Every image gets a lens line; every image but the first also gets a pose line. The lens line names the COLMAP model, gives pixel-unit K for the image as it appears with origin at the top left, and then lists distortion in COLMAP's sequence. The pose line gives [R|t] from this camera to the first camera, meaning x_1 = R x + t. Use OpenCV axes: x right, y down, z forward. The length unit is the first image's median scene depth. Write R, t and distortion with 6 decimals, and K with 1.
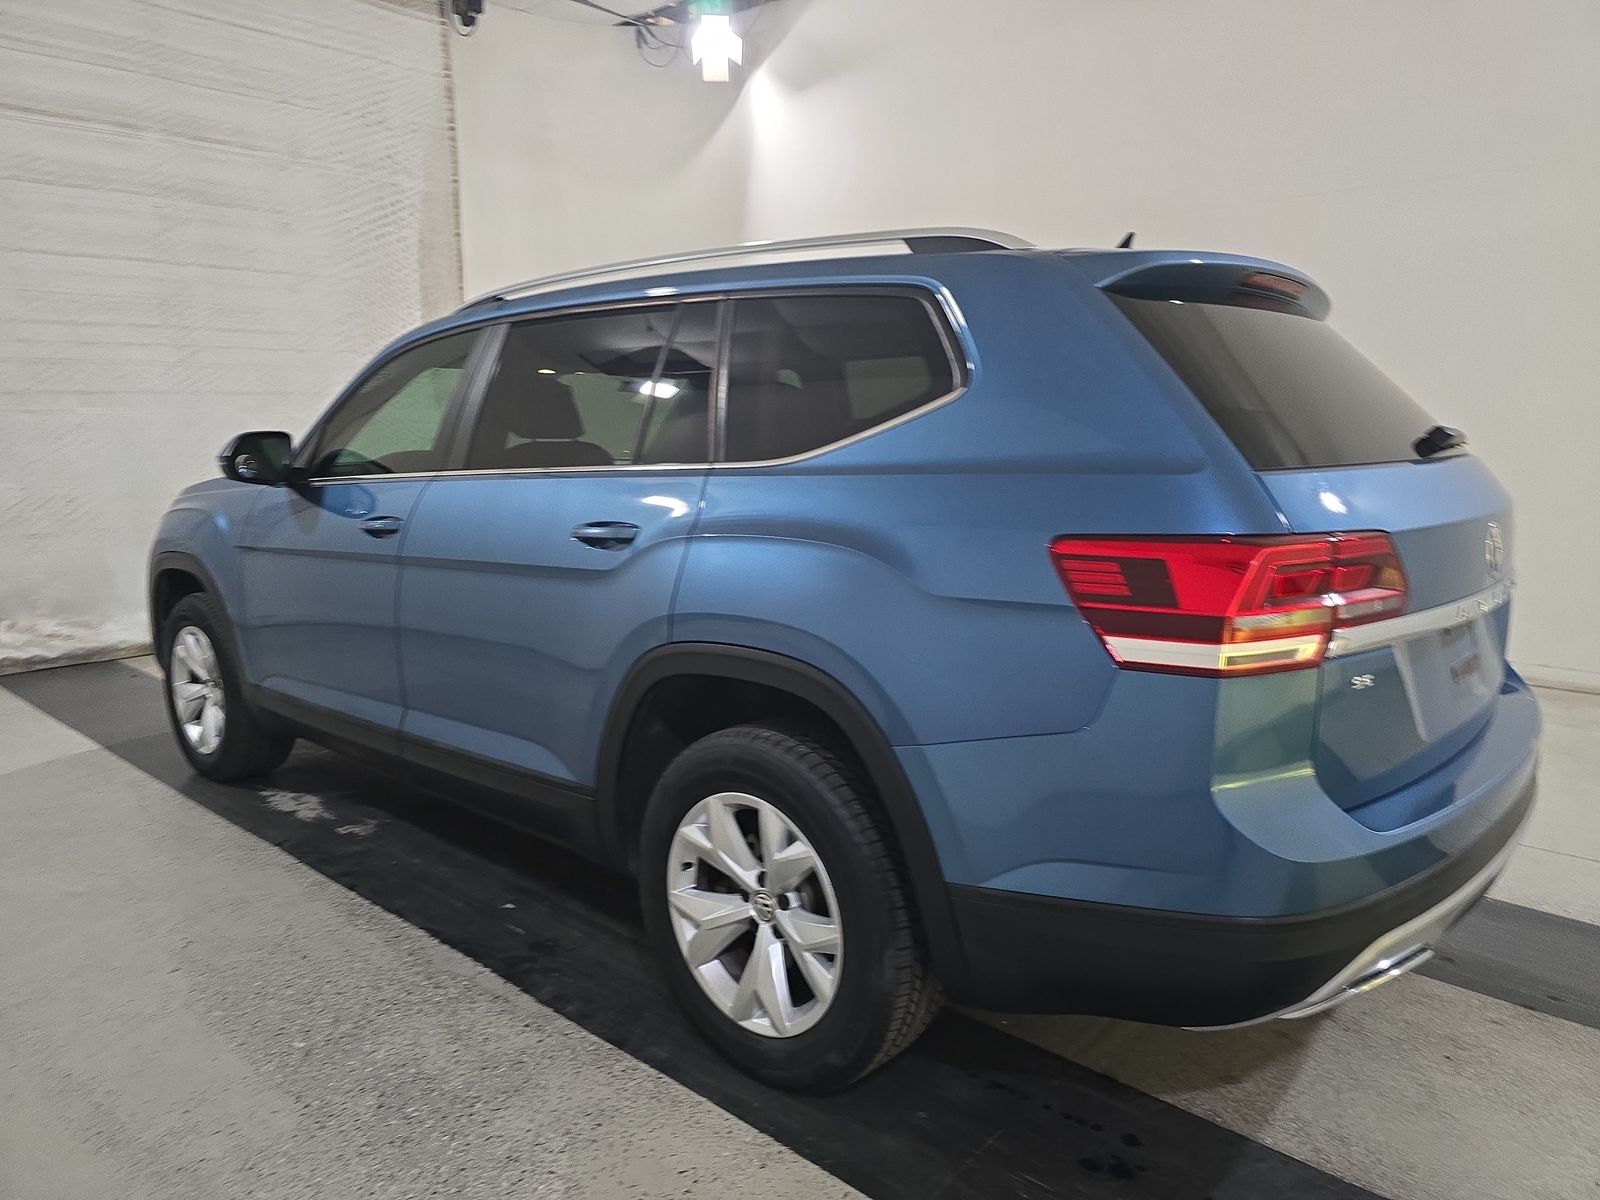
lens RADIAL K [[1070.1, 0, 801.8], [0, 1070.1, 597.2], [0, 0, 1]] dist [0.040106, -0.031951]
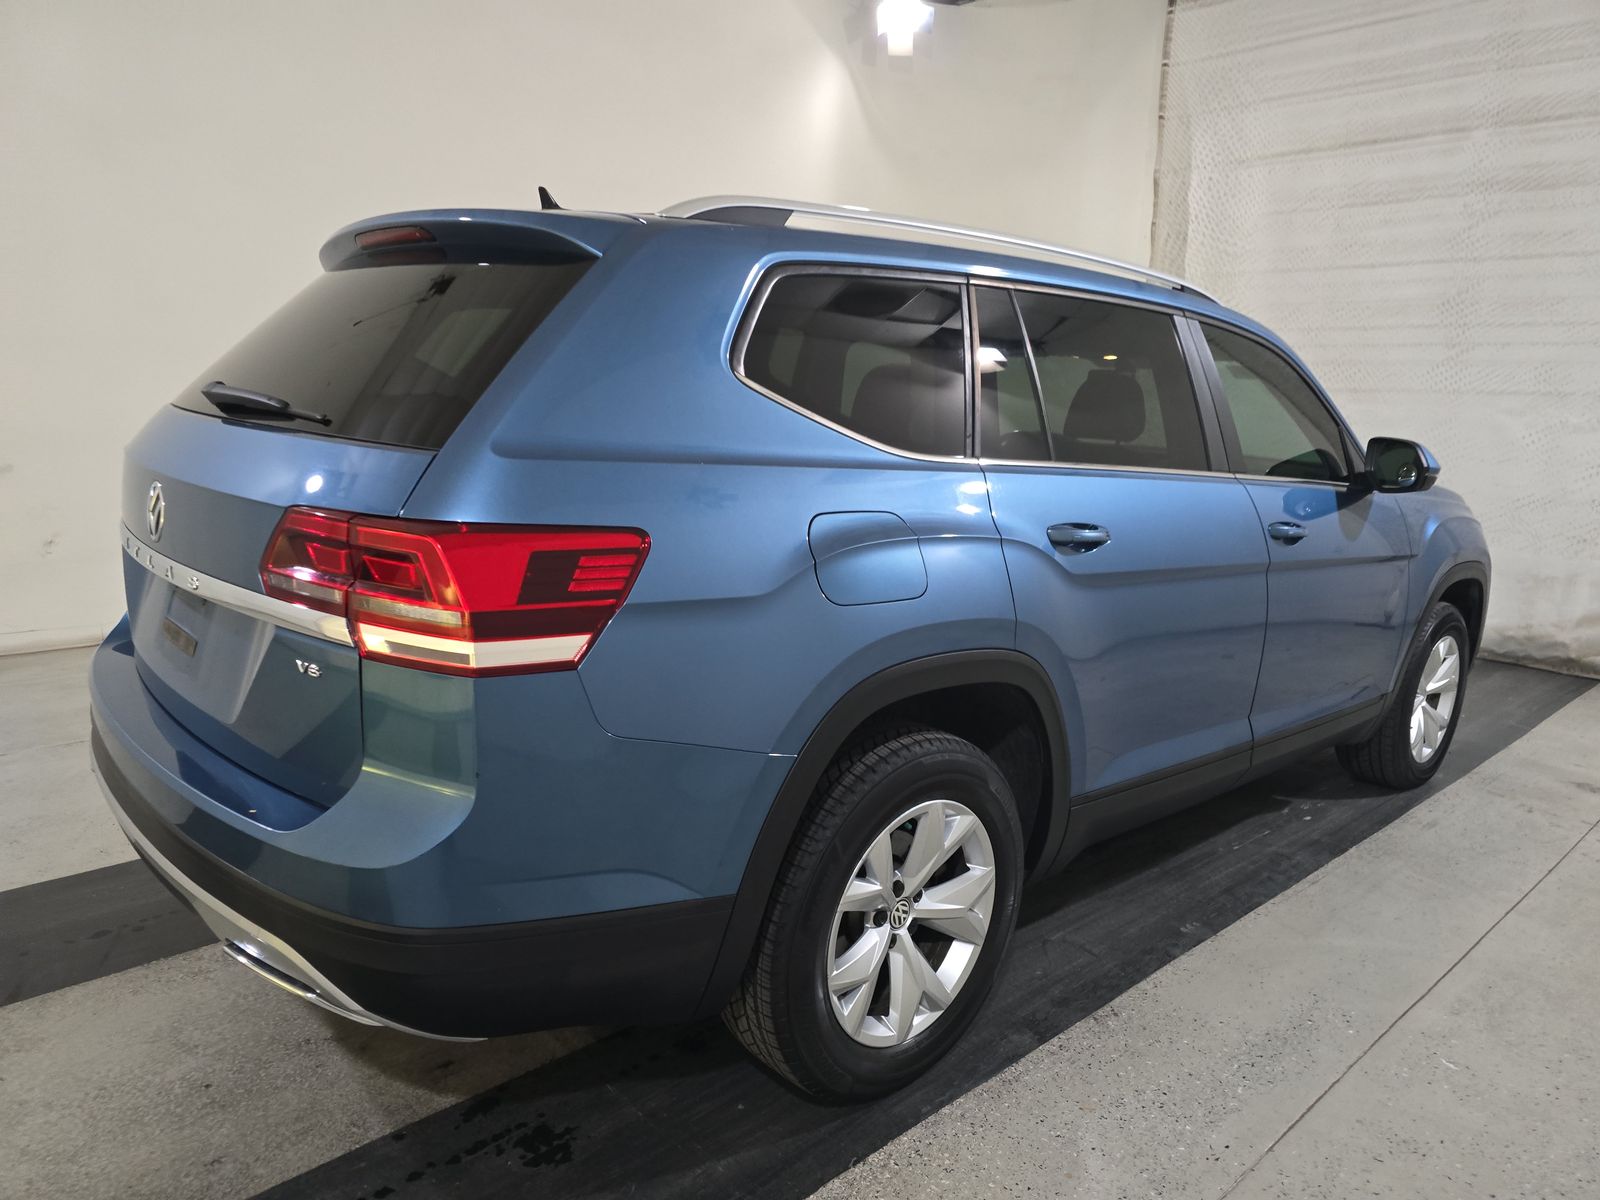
lens RADIAL K [[1070.1, 0, 801.8], [0, 1070.1, 597.2], [0, 0, 1]] dist [0.040106, -0.031951]
pose [[-0.090464, 0.191573, -0.977300, 0.493462], [-0.208307, 0.955978, 0.206676, -0.092714], [0.973871, 0.222276, -0.046576, 0.521438]]
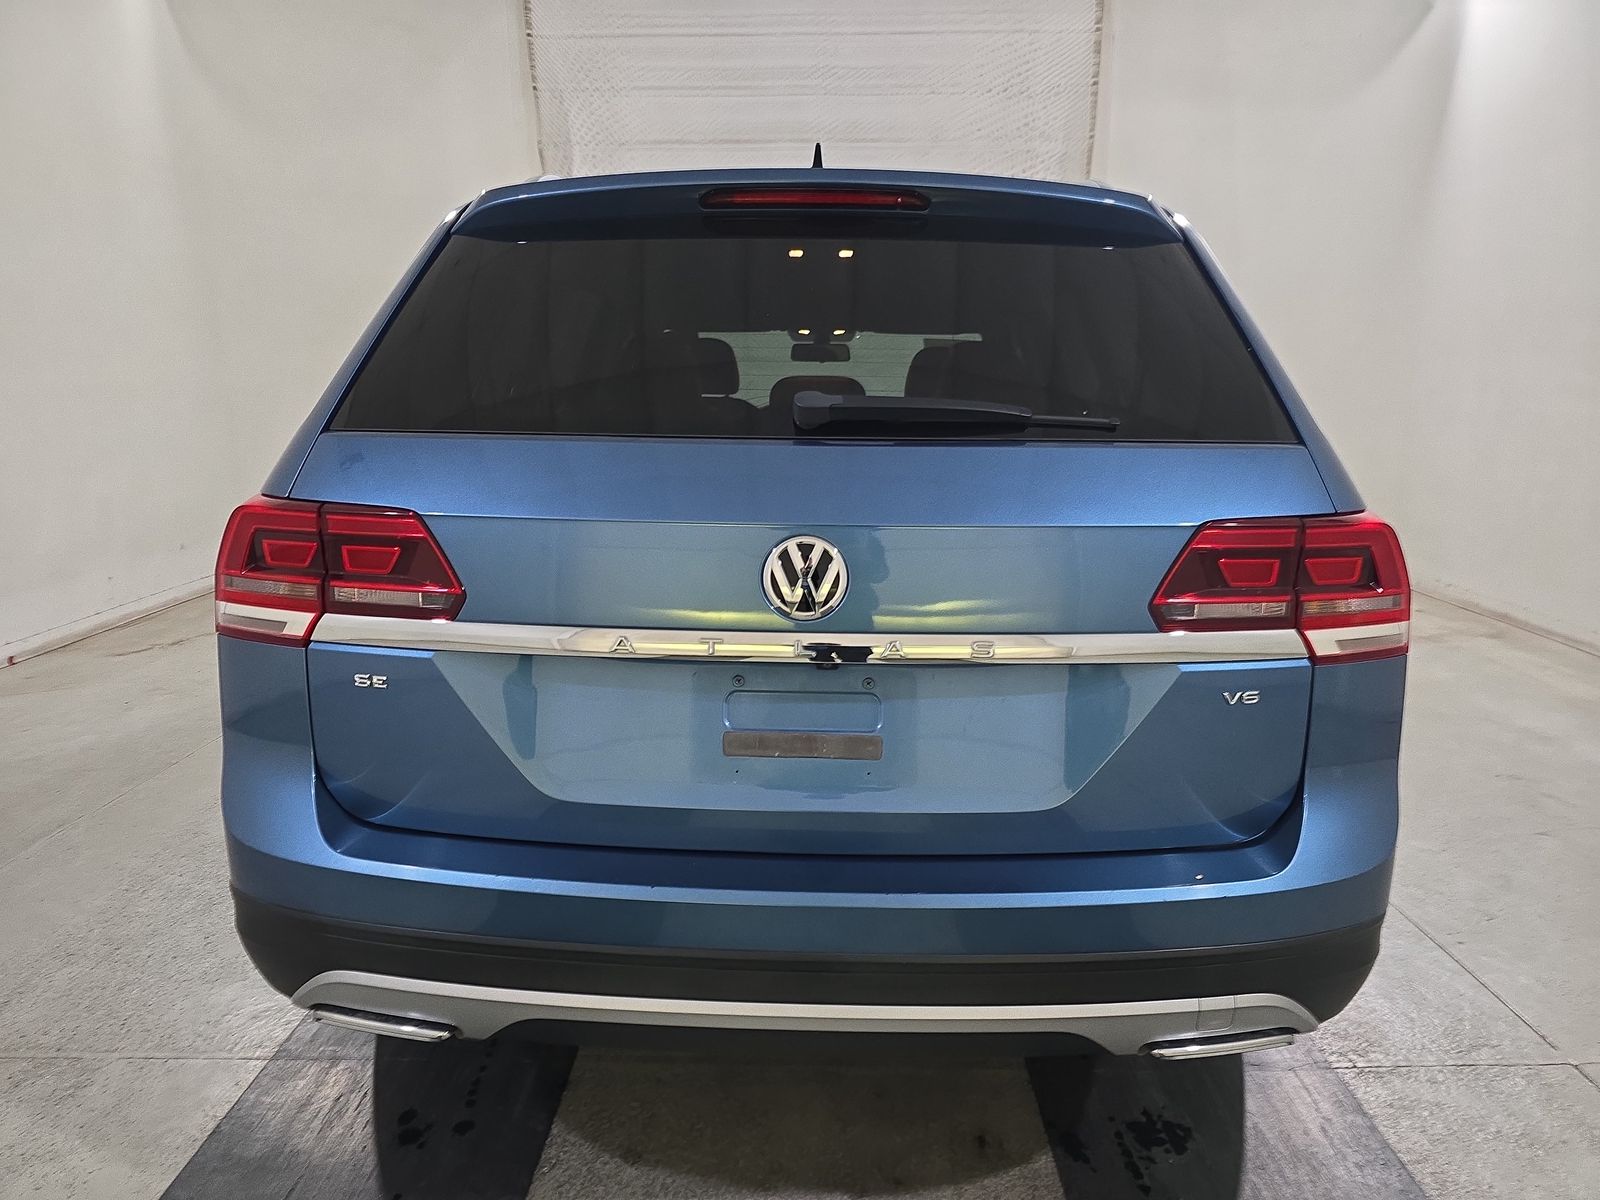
lens RADIAL K [[1065.6, 0, 798.0], [0, 1065.6, 593.0], [0, 0, 1]] dist [0.091256, -0.115019]
pose [[0.651038, 0.157041, -0.742622, 0.367215], [-0.133269, 0.986815, 0.091846, -0.031206], [0.747254, 0.039174, 0.663383, 0.180337]]
